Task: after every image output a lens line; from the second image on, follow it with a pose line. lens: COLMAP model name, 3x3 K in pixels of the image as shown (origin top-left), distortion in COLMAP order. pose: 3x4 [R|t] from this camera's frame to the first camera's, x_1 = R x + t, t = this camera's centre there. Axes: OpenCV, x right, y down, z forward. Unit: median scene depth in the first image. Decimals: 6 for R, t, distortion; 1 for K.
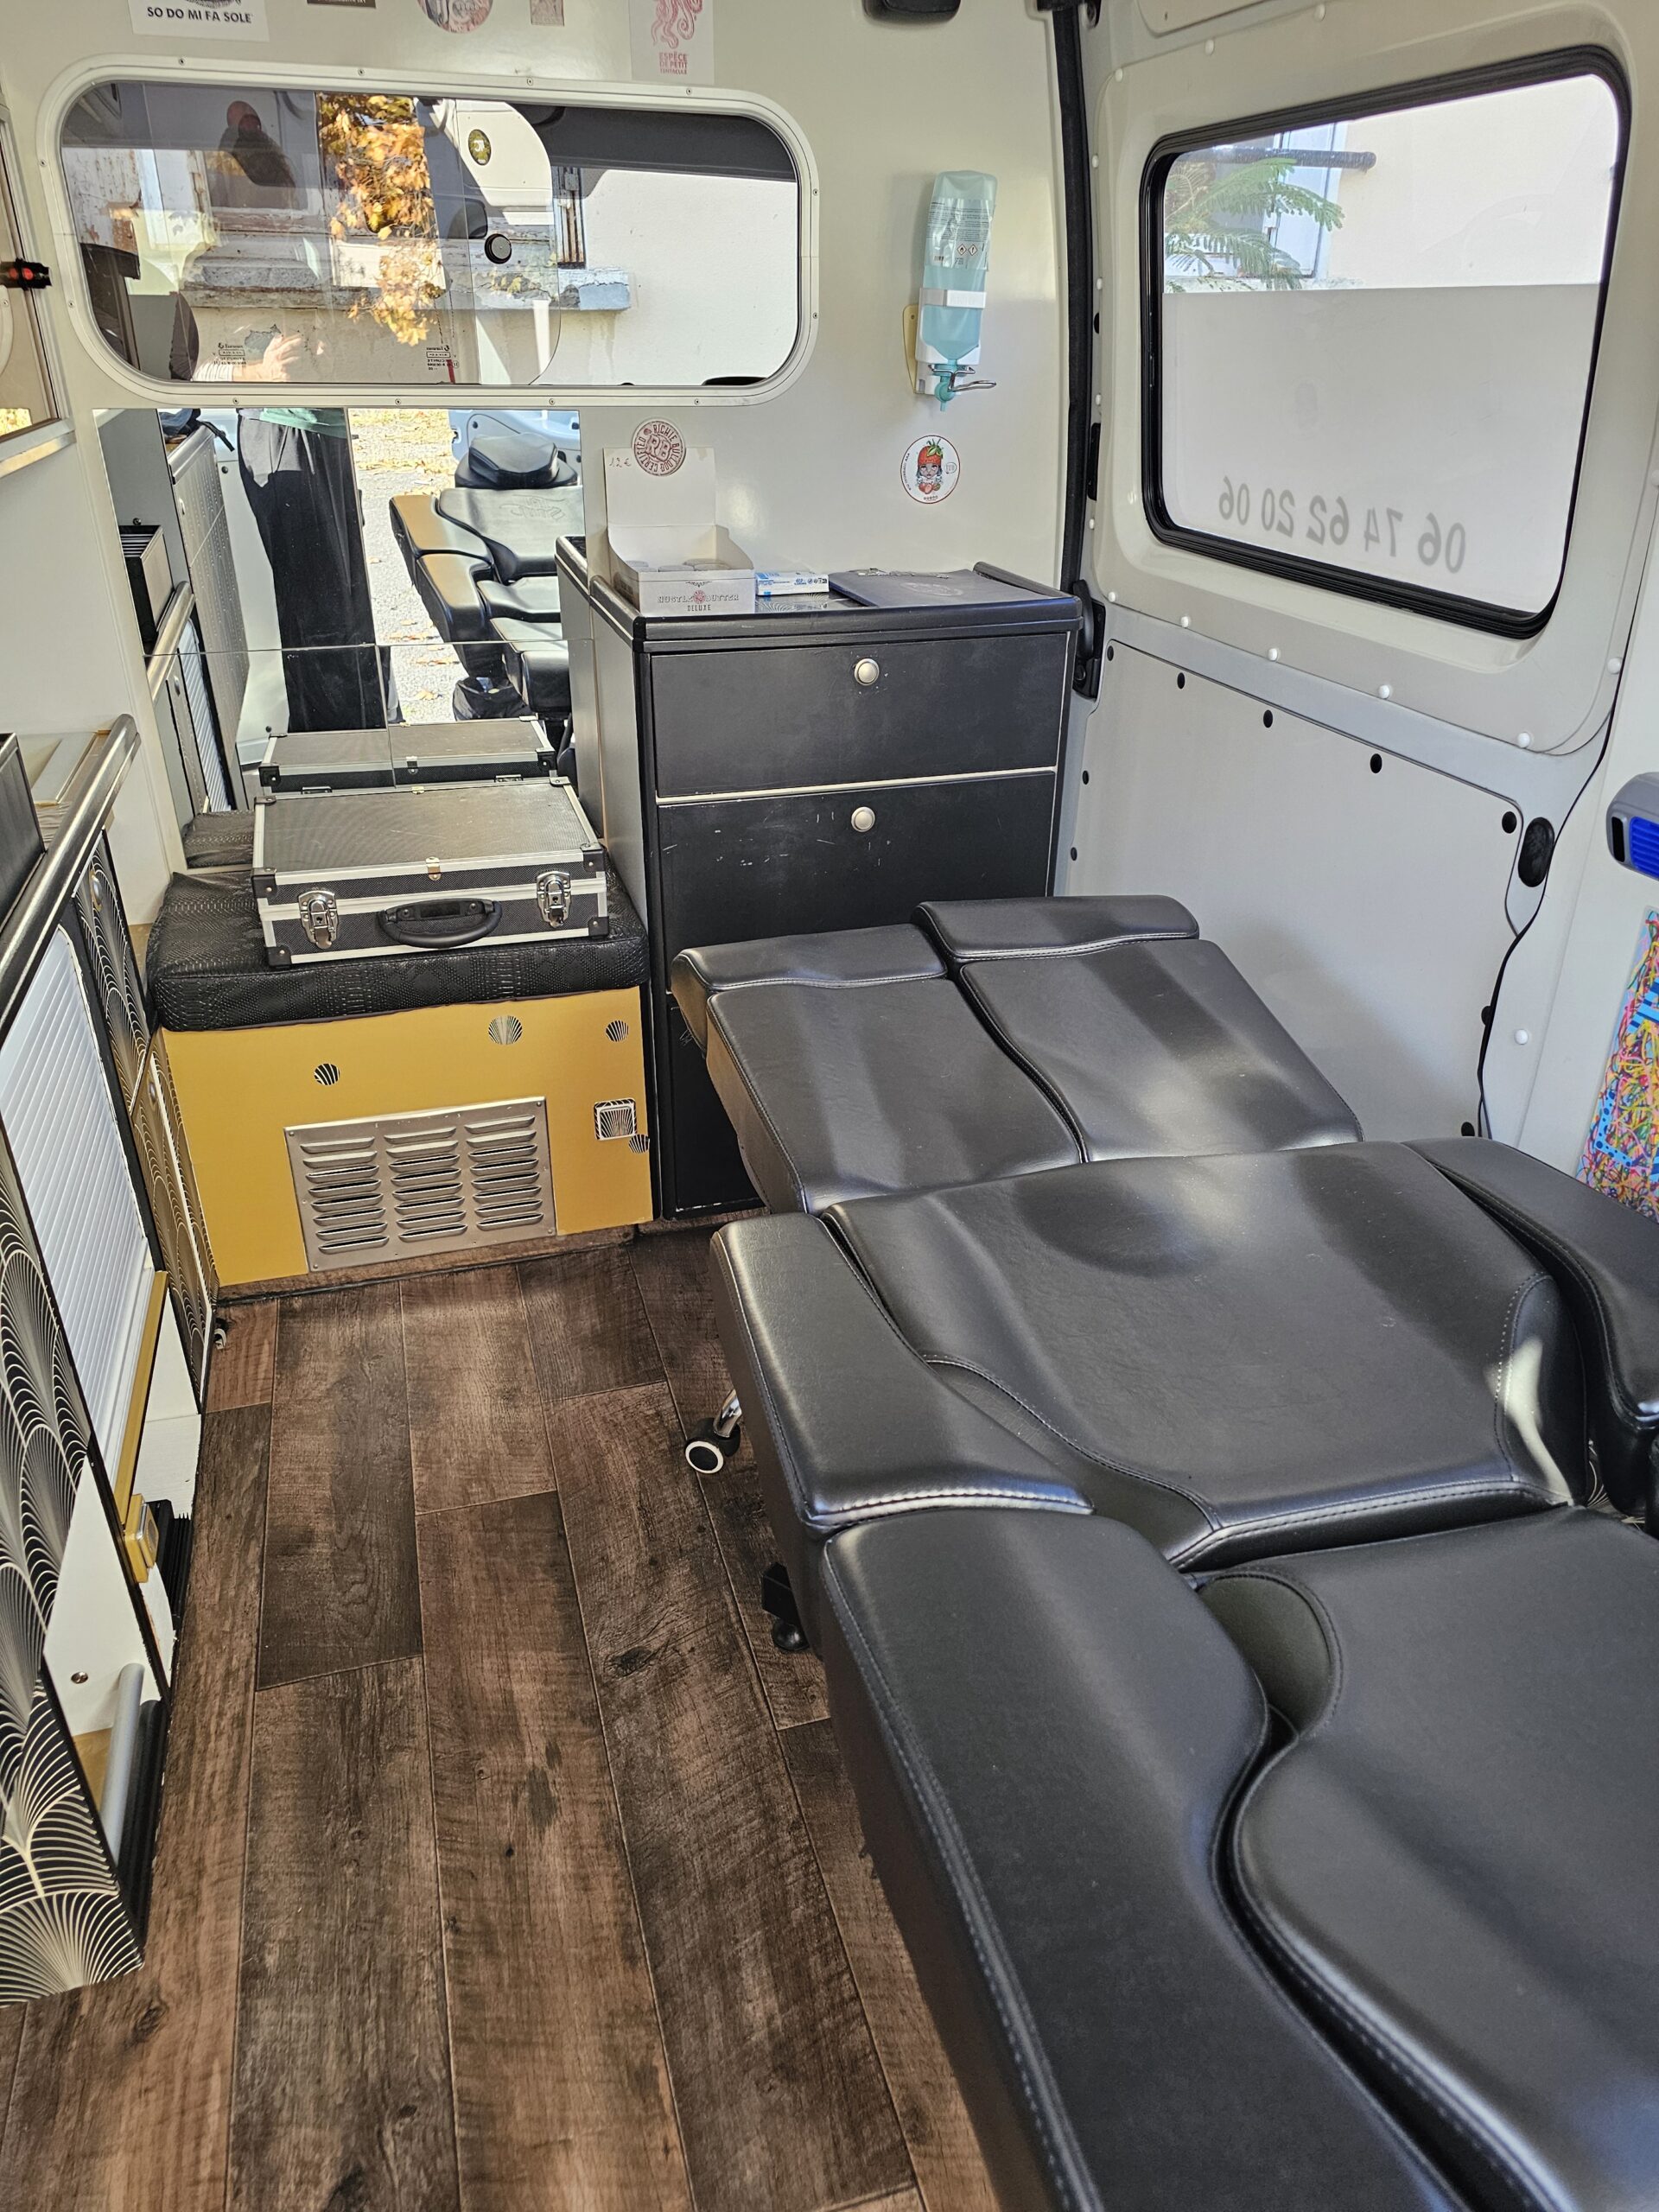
lens RADIAL K [[1485.8, 0, 829.5], [0, 1485.8, 1106.0], [0, 0, 1]] dist [0.070829, -0.039860]
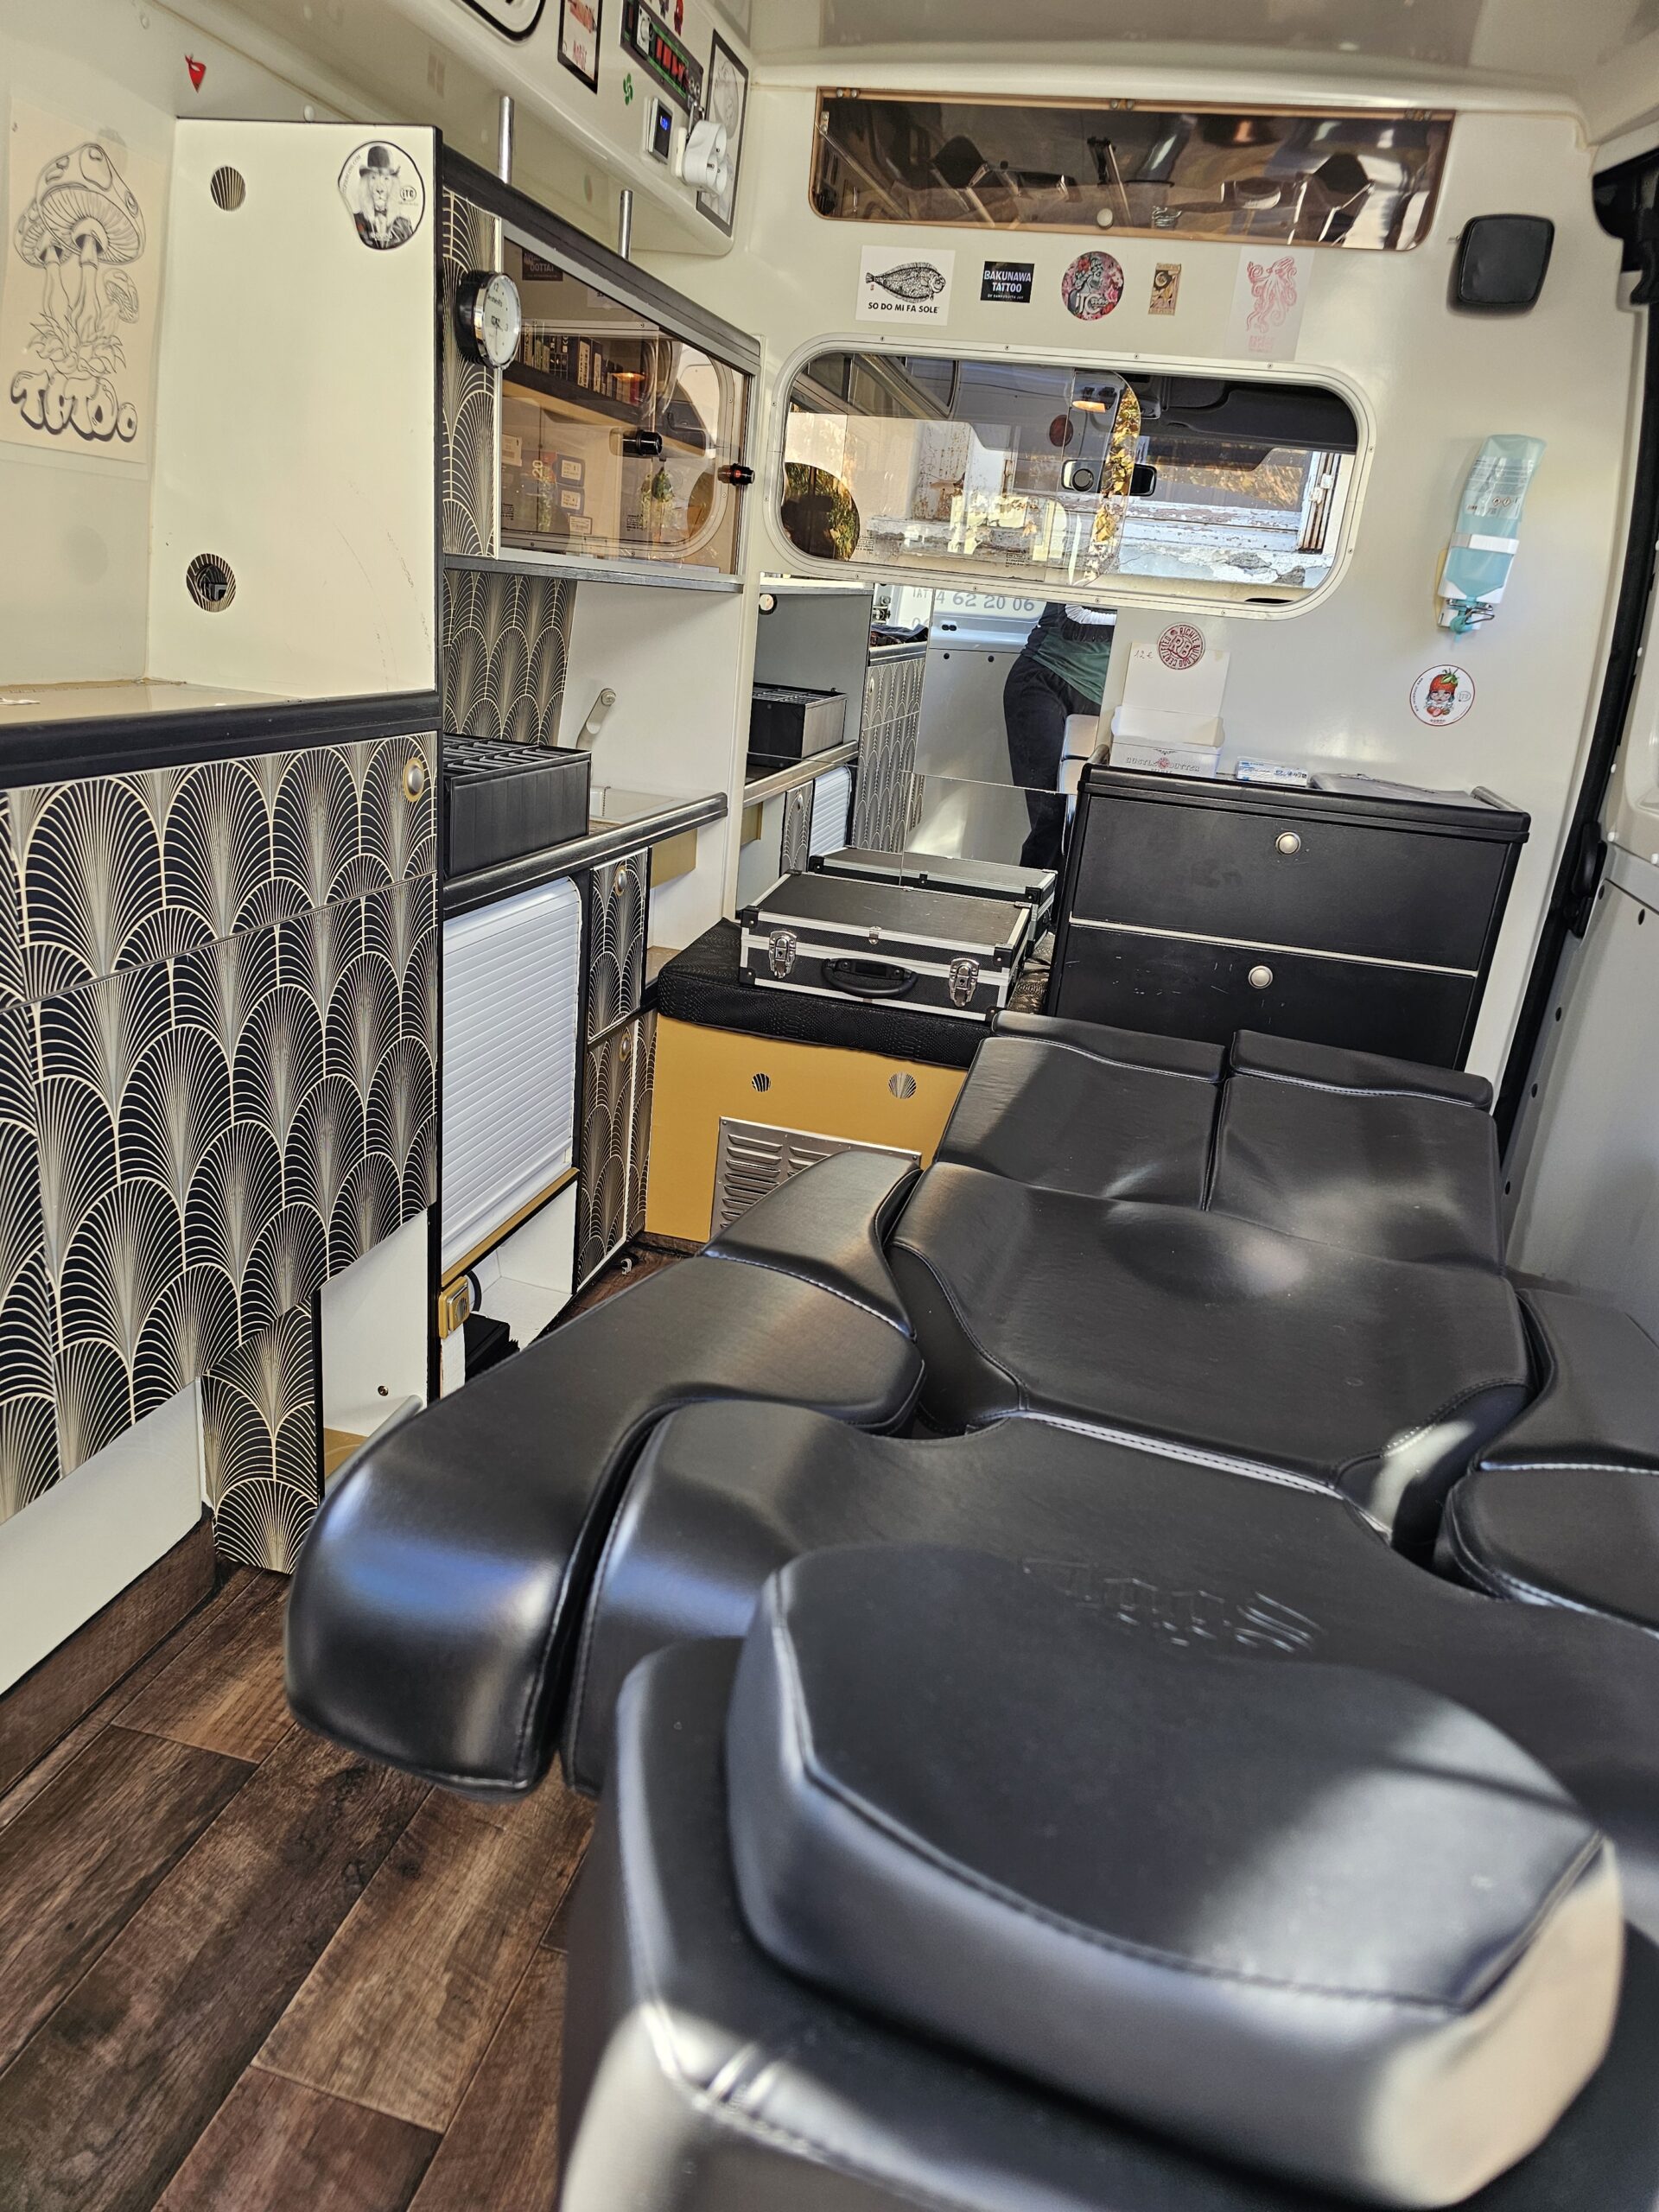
lens RADIAL K [[1505.5, 0, 829.5], [0, 1505.5, 1106.0], [0, 0, 1]] dist [0.092229, -0.061641]
pose [[0.857886, 0.239085, -0.454830, 0.289578], [-0.317194, 0.942784, -0.102700, 0.108826], [0.404252, 0.232374, 0.884637, -0.069021]]
